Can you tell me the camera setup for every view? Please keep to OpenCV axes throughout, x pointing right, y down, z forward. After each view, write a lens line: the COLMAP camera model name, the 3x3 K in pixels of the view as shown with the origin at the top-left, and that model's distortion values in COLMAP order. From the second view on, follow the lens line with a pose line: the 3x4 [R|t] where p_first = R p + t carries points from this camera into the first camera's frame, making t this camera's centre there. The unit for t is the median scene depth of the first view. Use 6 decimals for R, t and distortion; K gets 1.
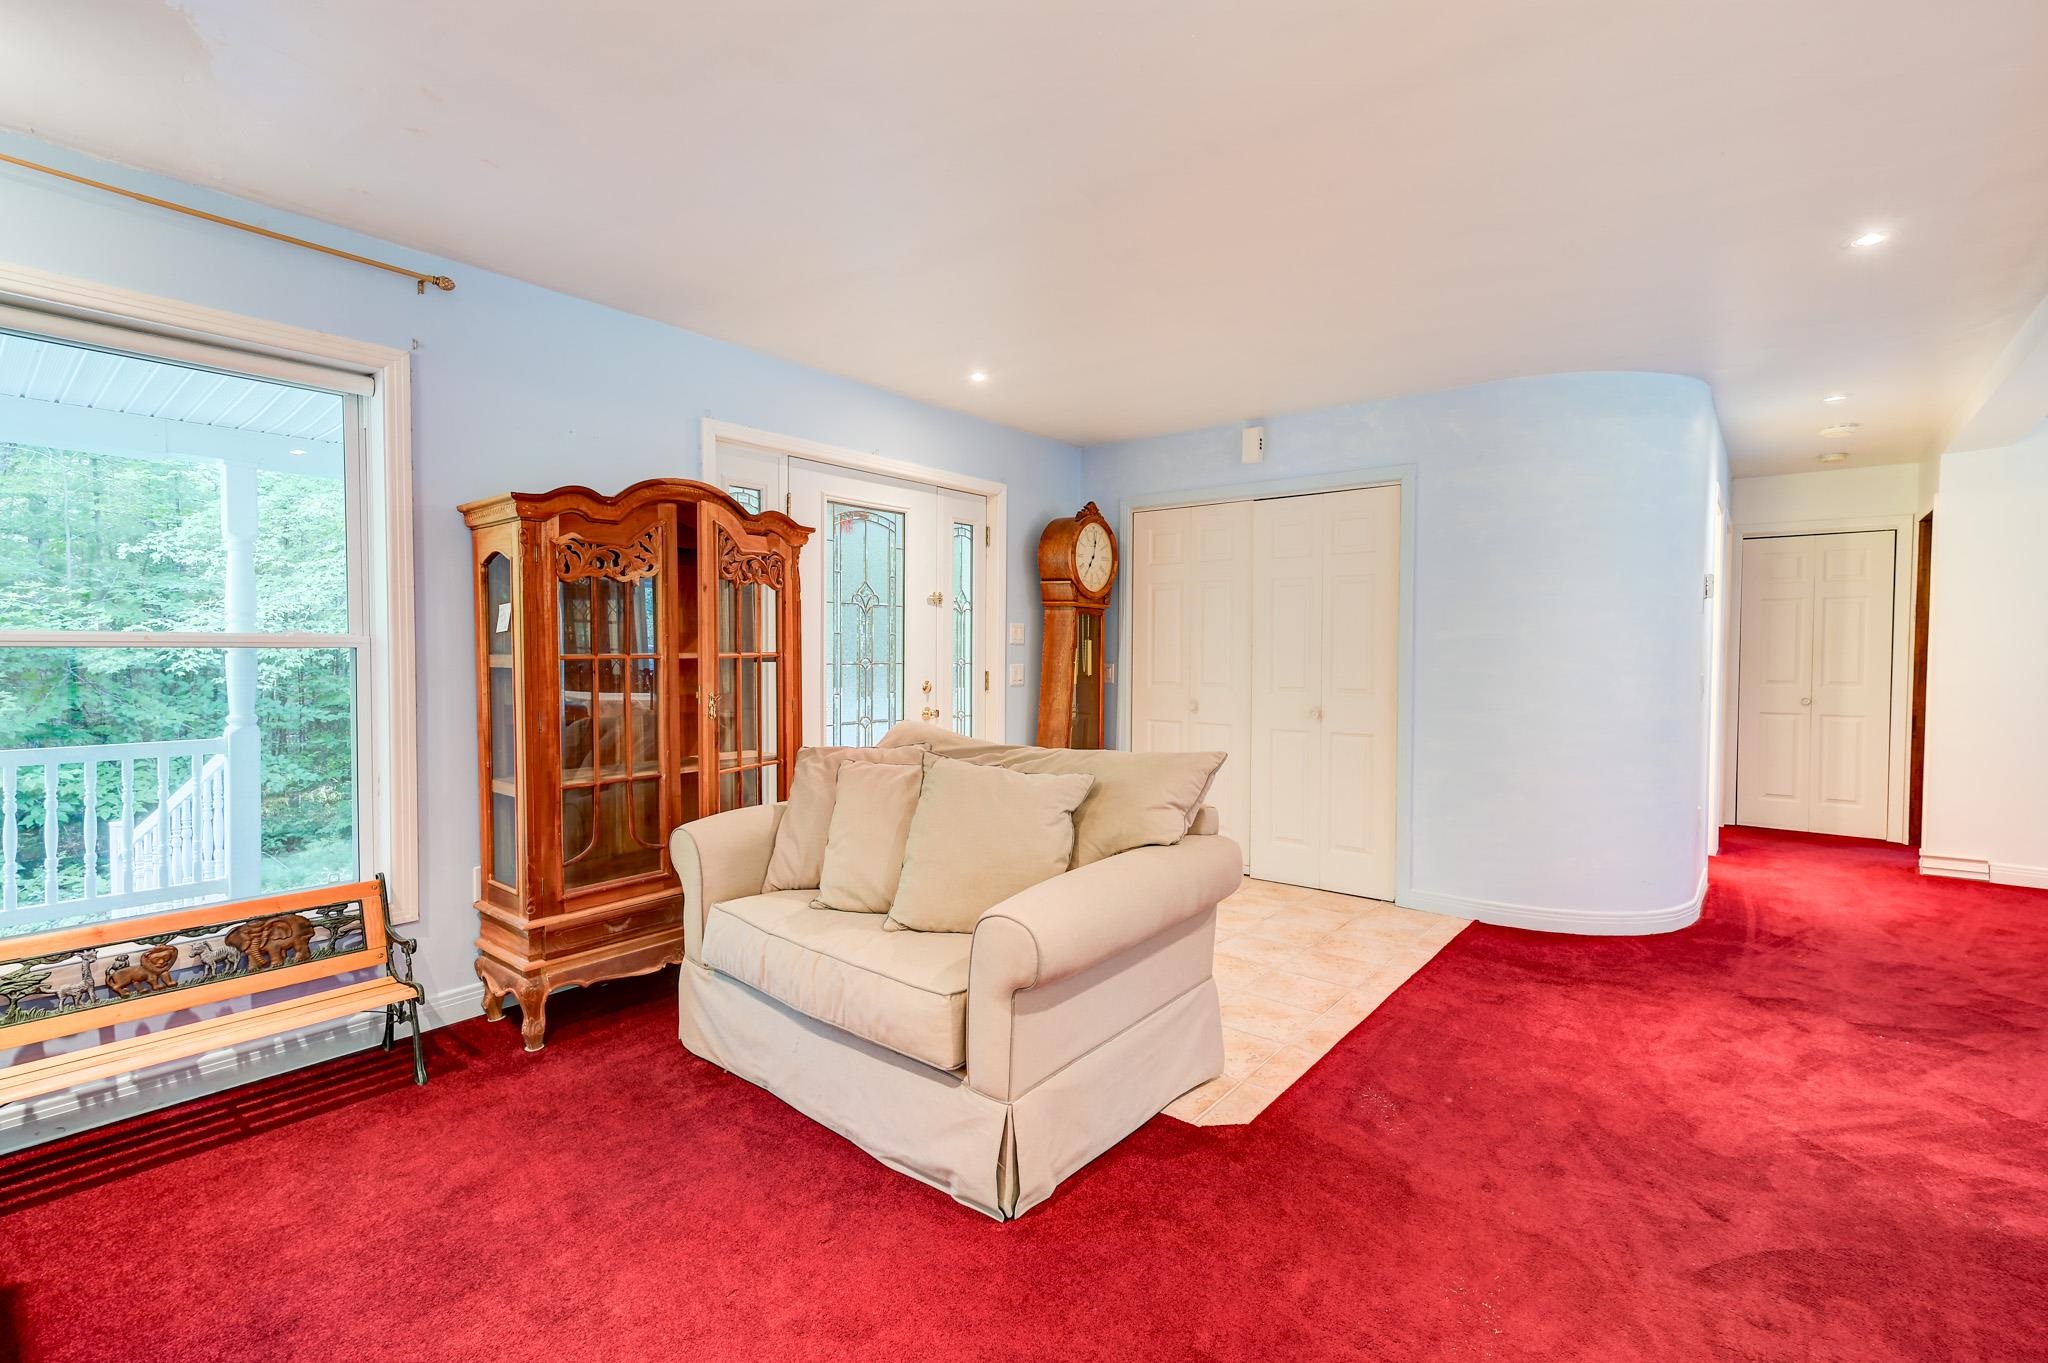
lens RADIAL K [[902.3, 0, 1022.0], [0, 902.3, 676.7], [0, 0, 1]] dist [0.000818, 0.006911]
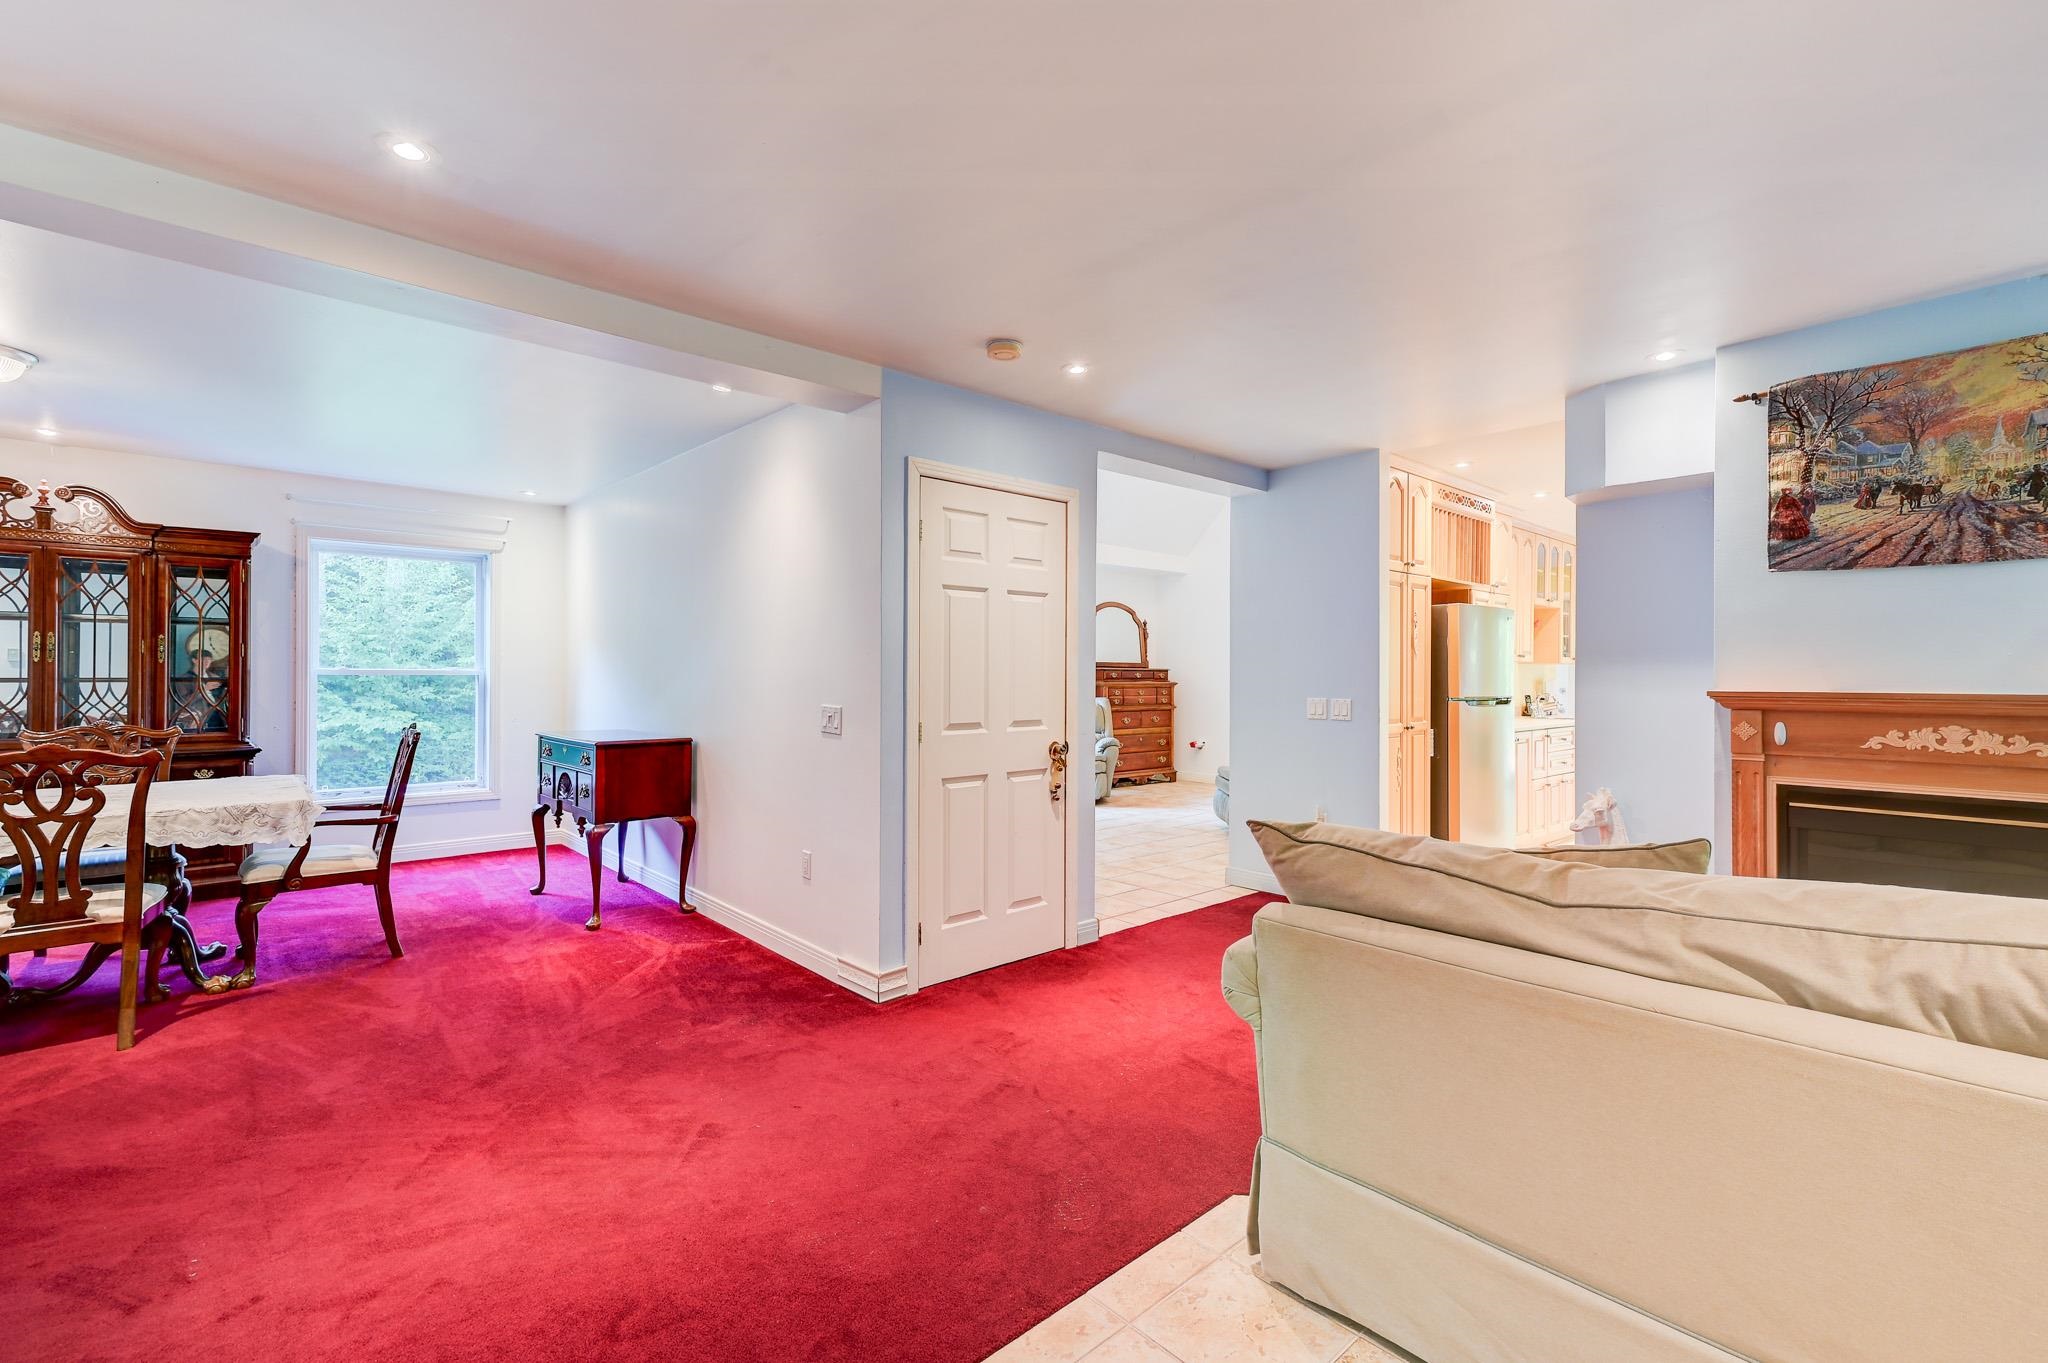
lens RADIAL K [[902.3, 0, 1022.0], [0, 902.3, 676.7], [0, 0, 1]] dist [0.000818, 0.006911]
pose [[-0.988966, -0.007347, 0.147957, 0.264896], [-0.002655, 0.999488, 0.031883, -0.051037], [-0.148116, 0.031138, -0.988480, 1.532007]]
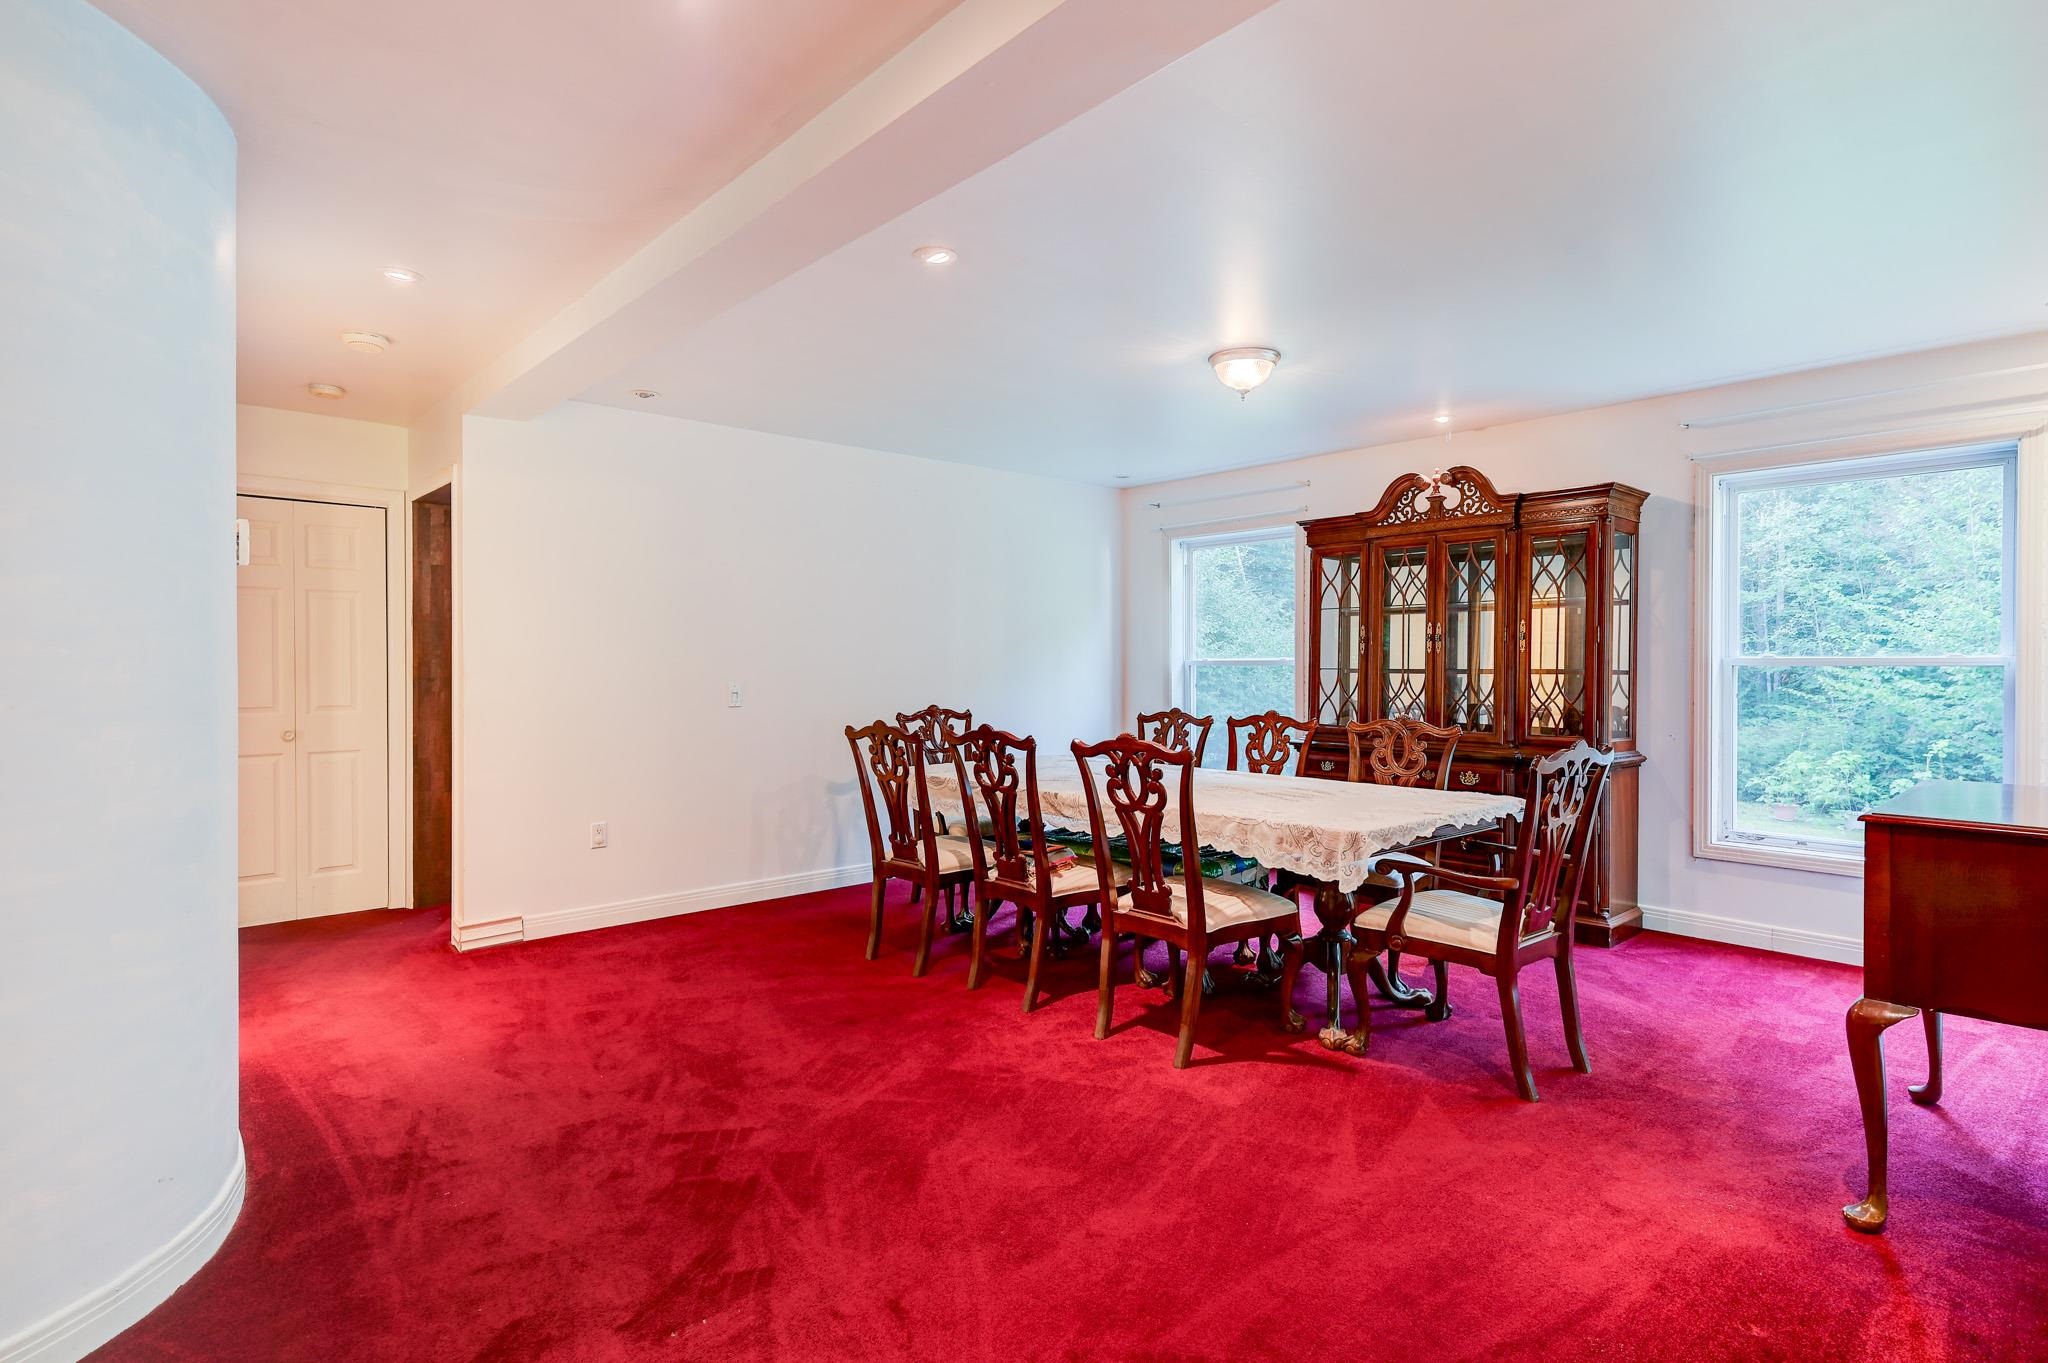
lens RADIAL K [[1020.9, 0, 1017.2], [0, 1020.9, 673.8], [0, 0, 1]] dist [0.009321, -0.000309]
pose [[0.147189, -0.012688, 0.989027, 0.336417], [0.029597, 0.999526, 0.008417, -0.021820], [-0.988666, 0.028033, 0.147494, 0.671769]]
